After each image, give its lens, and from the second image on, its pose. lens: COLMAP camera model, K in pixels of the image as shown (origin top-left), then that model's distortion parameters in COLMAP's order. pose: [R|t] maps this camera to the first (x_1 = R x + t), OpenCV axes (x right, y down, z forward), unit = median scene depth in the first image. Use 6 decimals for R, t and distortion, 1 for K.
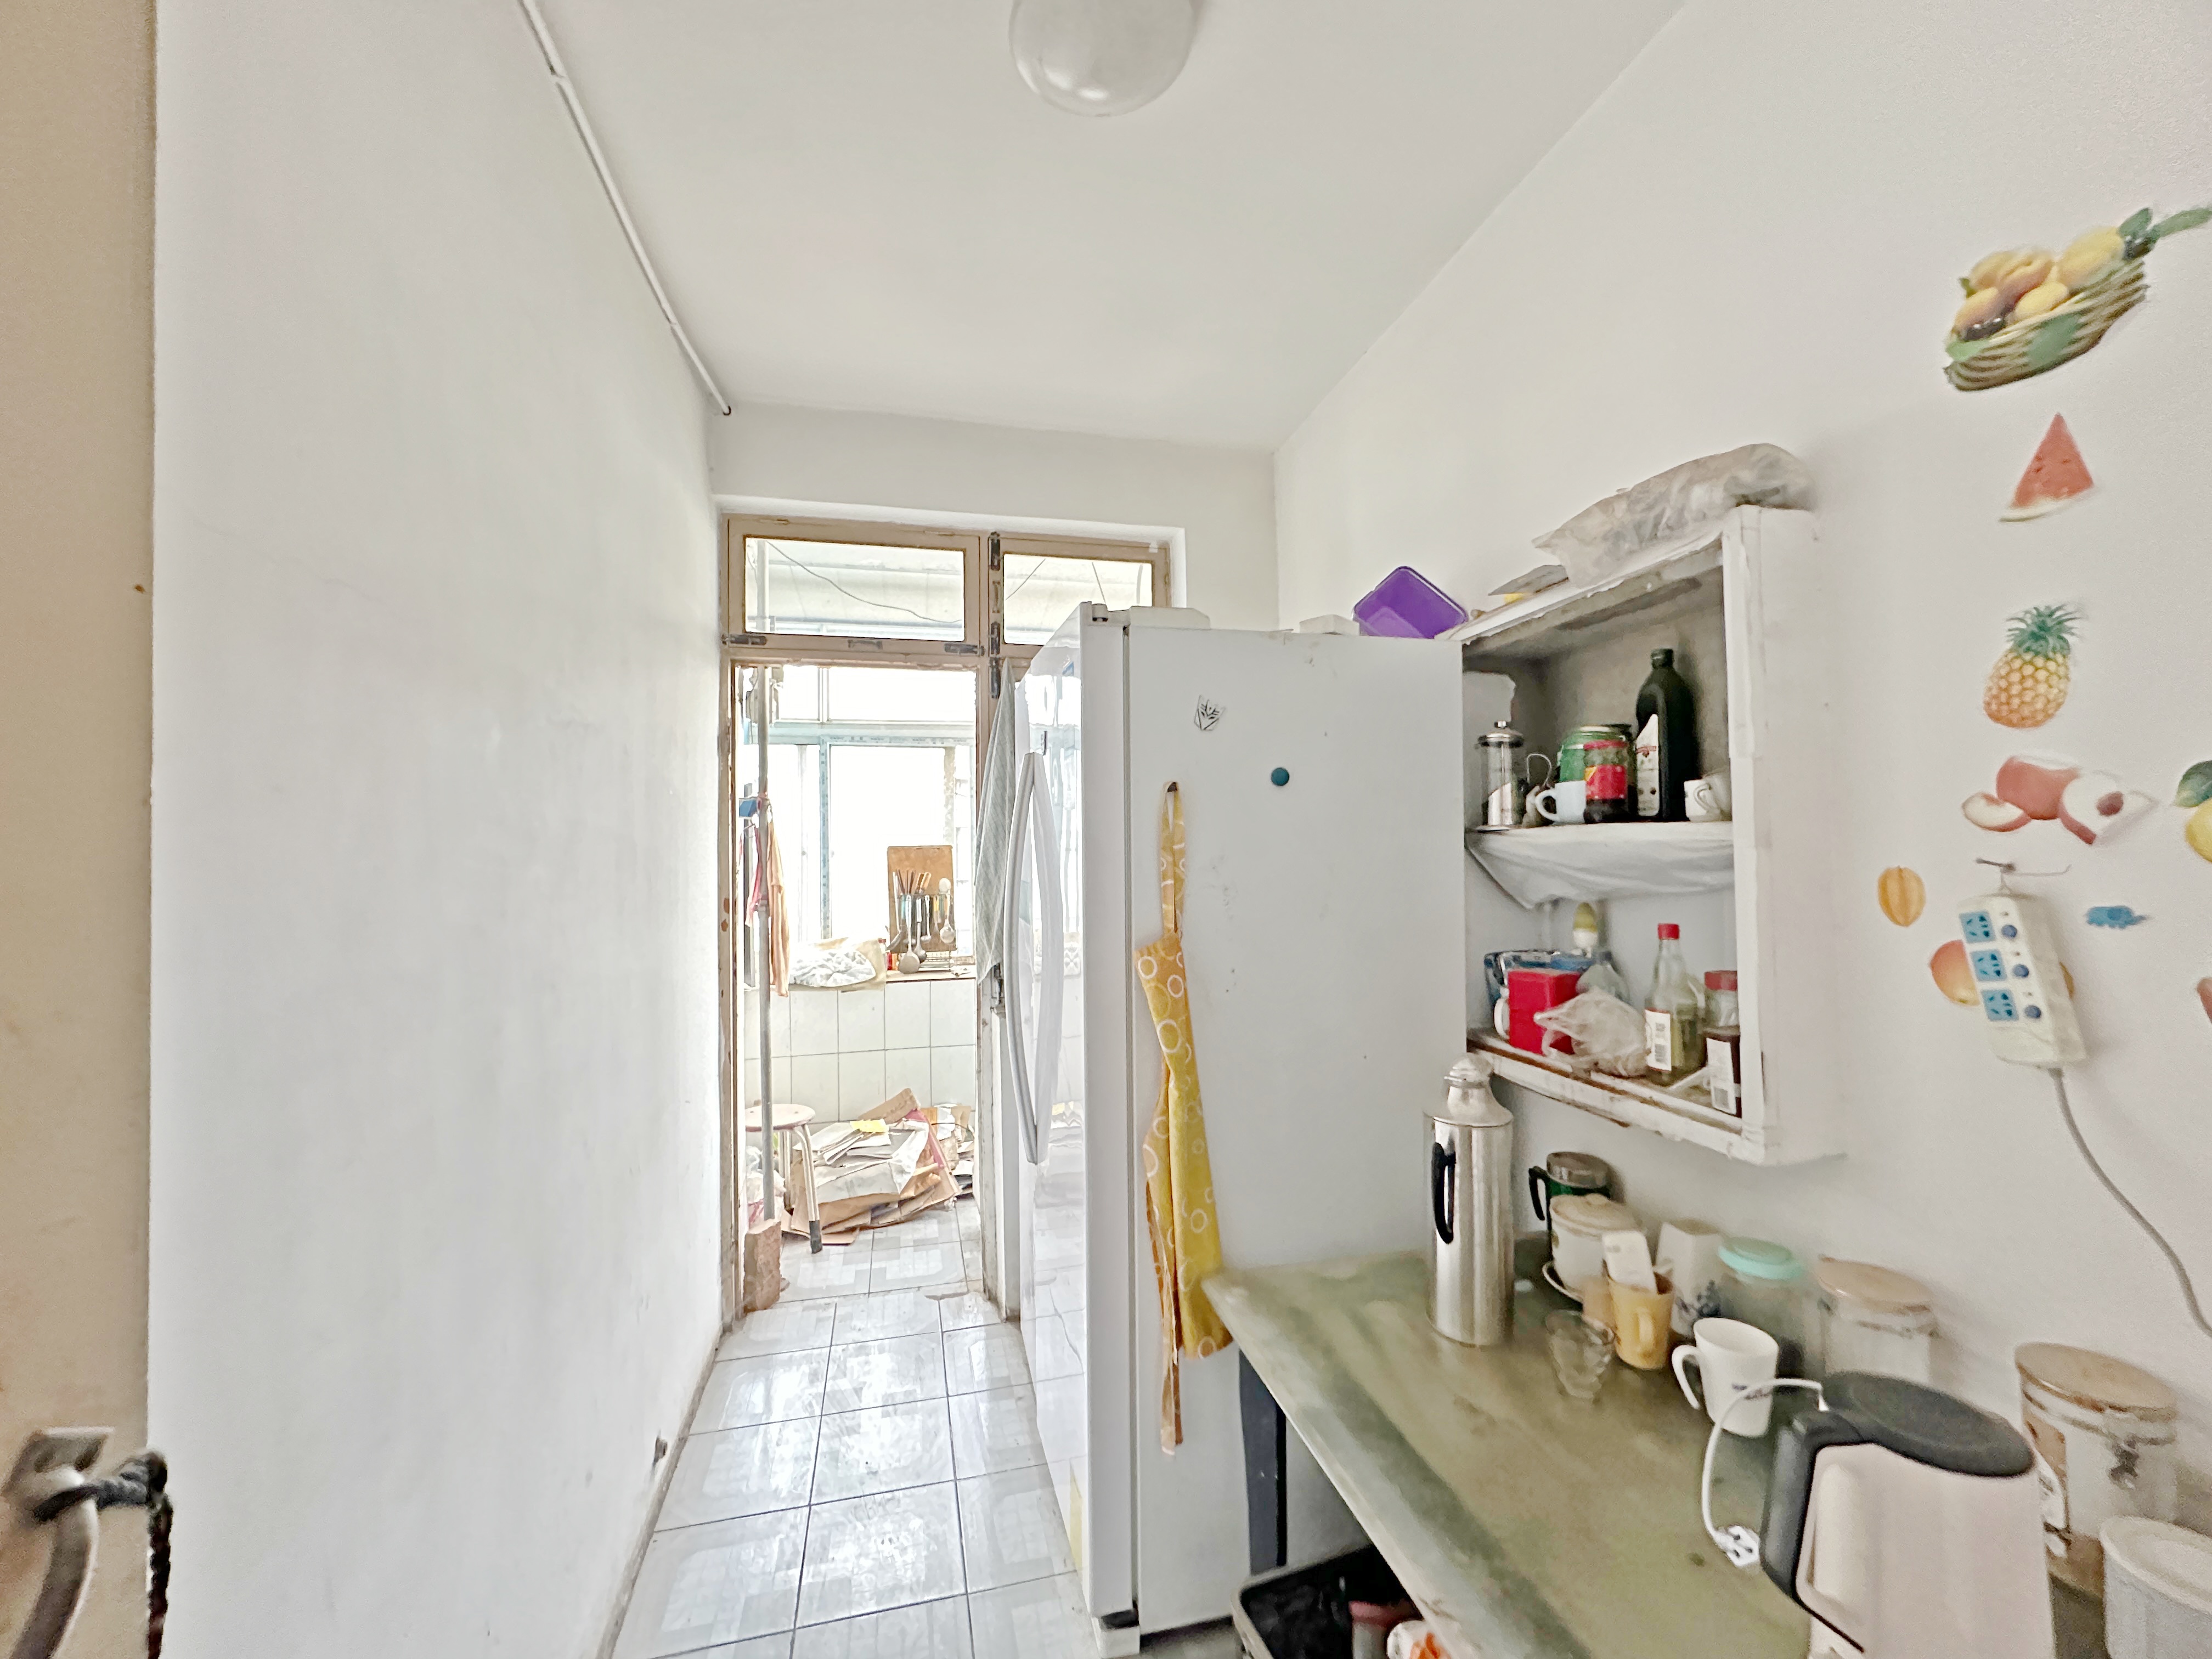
lens RADIAL K [[884.1, 0, 1102.6], [0, 884.1, 834.3], [0, 0, 1]] dist [0.000818, 0.000033]
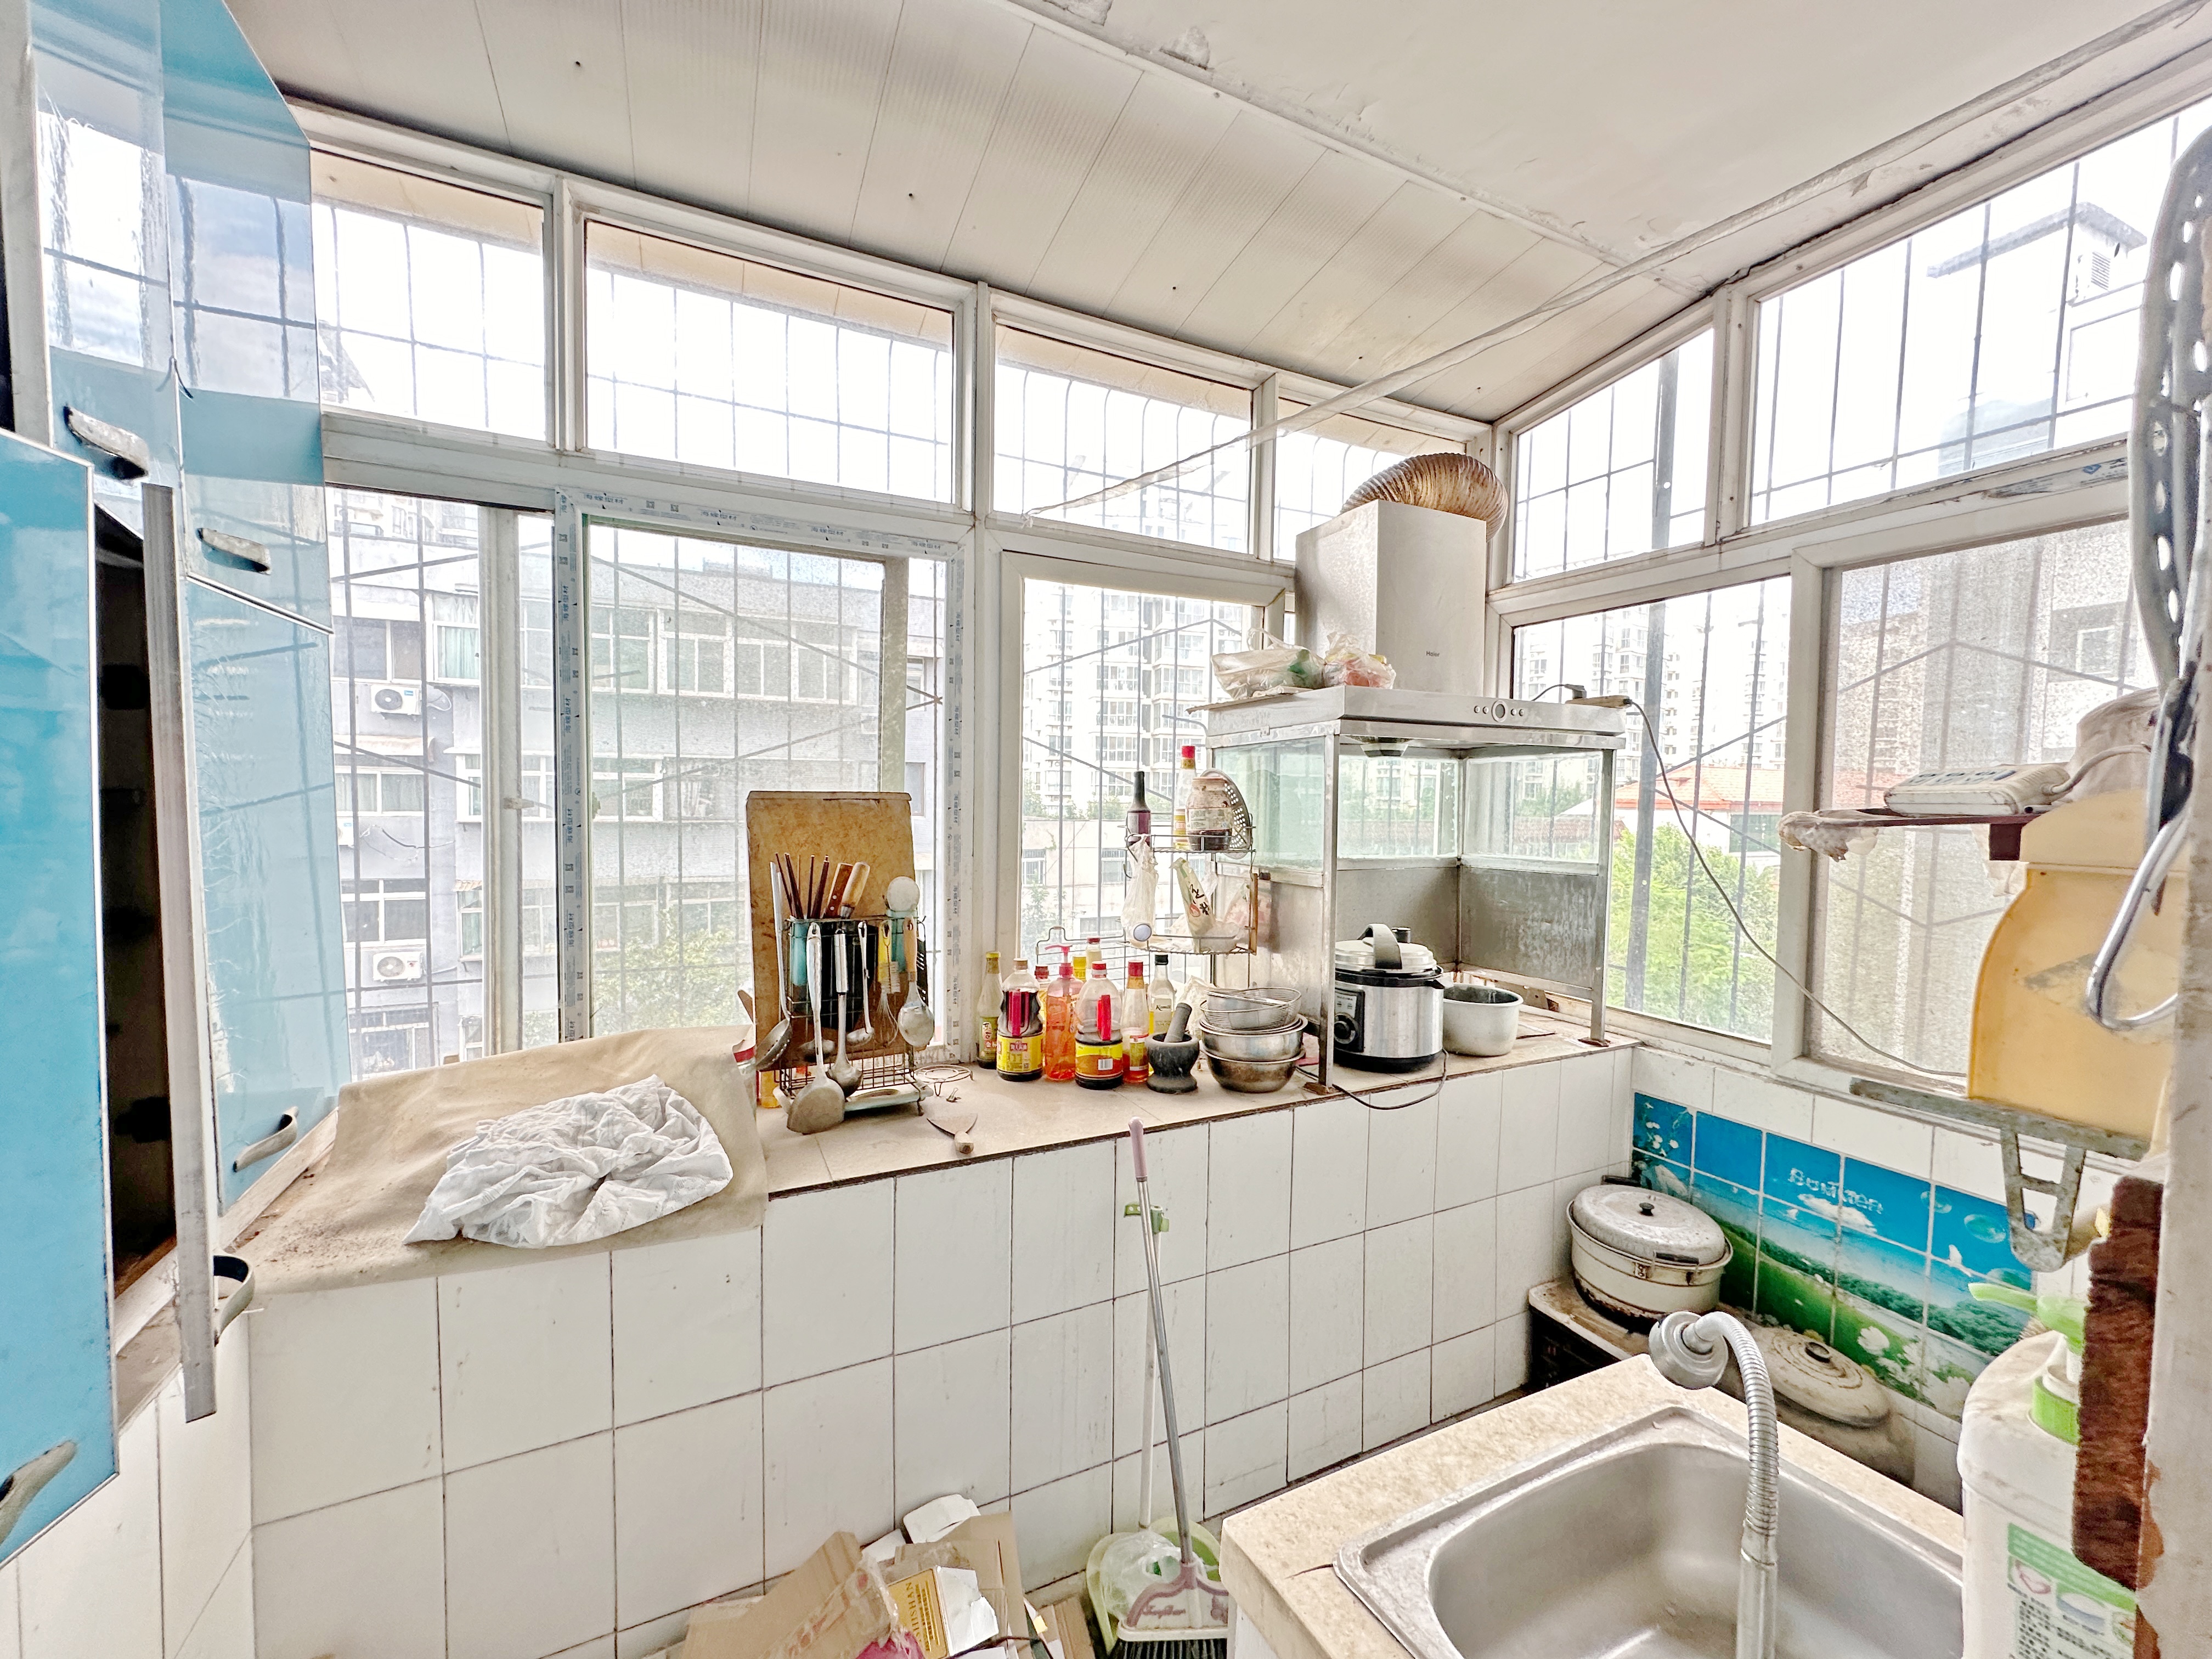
lens RADIAL K [[884.1, 0, 1111.9], [0, 884.1, 835.5], [0, 0, 1]] dist [0.000818, 0.000033]
pose [[0.975894, 0.016590, 0.217614, -0.177461], [-0.032115, 0.997168, 0.067999, 0.000555], [-0.215869, -0.073349, 0.973663, 0.601114]]
